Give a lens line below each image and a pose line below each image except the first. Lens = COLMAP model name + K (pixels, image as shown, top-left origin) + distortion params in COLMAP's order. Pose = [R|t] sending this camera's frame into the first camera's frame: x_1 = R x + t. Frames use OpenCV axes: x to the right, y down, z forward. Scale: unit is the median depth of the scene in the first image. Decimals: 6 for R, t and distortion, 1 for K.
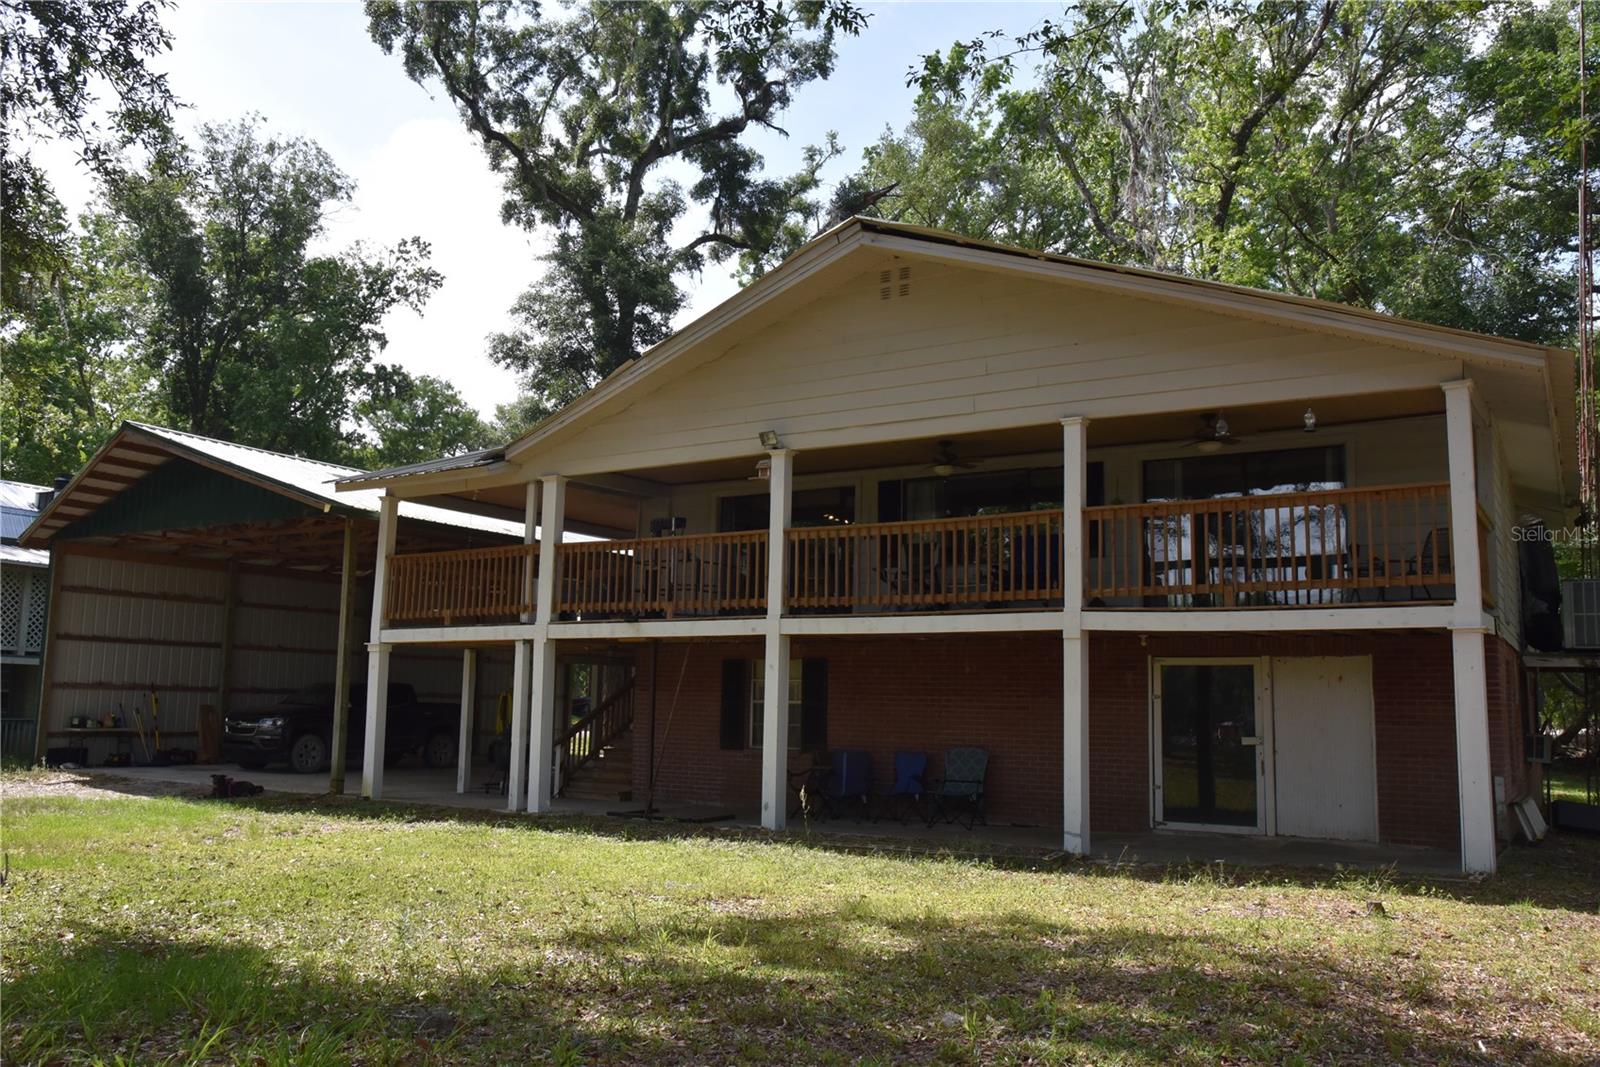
lens RADIAL K [[1274.1, 0, 800.0], [0, 1274.1, 533.5], [0, 0, 1]] dist [-0.025726, 0.009221]
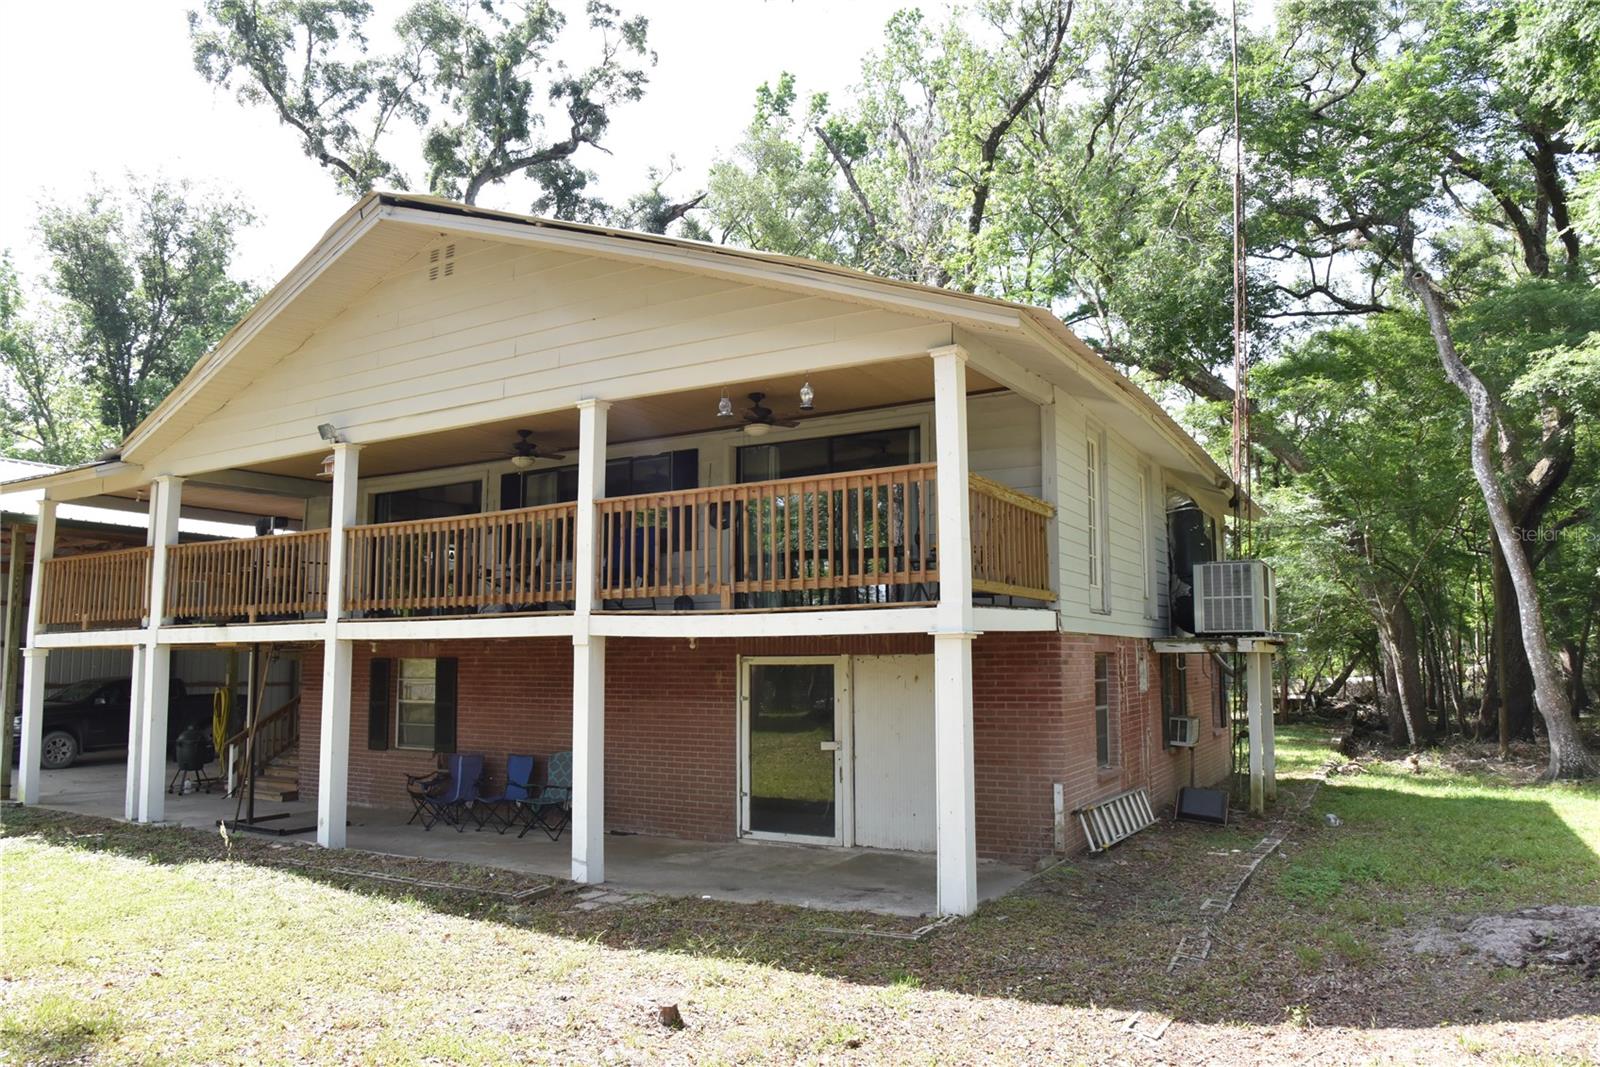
lens RADIAL K [[1097.0, 0, 800.0], [0, 1097.0, 533.5], [0, 0, 1]] dist [-0.109204, 0.065827]
pose [[0.999238, -0.019791, 0.033630, 0.276811], [0.019332, 0.999716, 0.013939, -0.003542], [-0.033896, -0.013278, 0.999337, 0.179932]]
